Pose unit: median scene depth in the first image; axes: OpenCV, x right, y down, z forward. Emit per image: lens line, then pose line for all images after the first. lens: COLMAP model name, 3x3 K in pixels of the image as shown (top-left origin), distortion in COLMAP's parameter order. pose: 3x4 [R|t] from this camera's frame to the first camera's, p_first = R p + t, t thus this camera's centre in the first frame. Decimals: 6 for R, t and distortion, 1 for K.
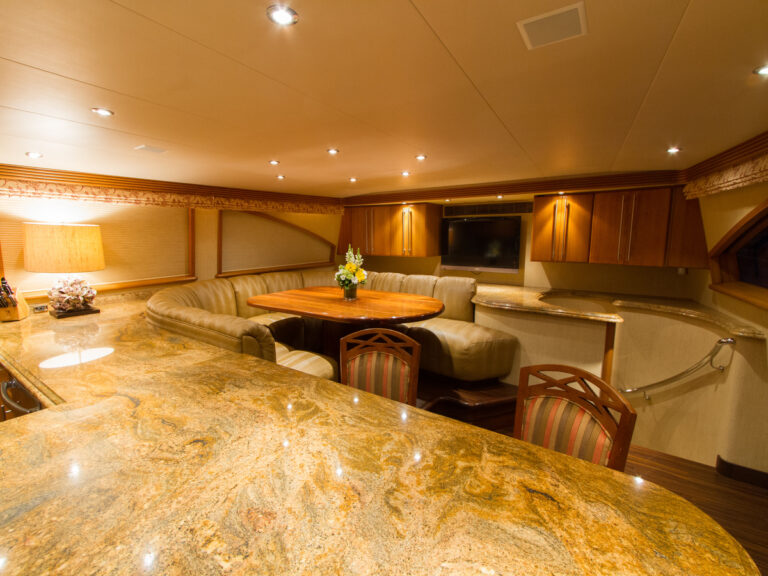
lens RADIAL K [[372.4, 0, 384.0], [0, 372.4, 288.0], [0, 0, 1]] dist [0.000302, -0.000730]
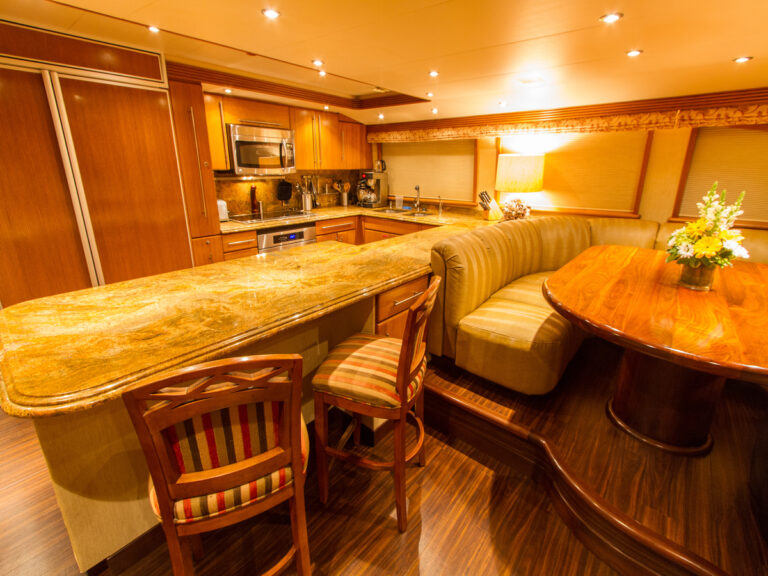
lens RADIAL K [[372.4, 0, 384.0], [0, 372.4, 288.0], [0, 0, 1]] dist [0.000302, -0.000730]
pose [[-0.163650, 0.308906, -0.936908, 1.203093], [-0.150462, 0.930785, 0.333169, -0.196555], [0.974977, 0.195492, -0.105844, 1.518111]]
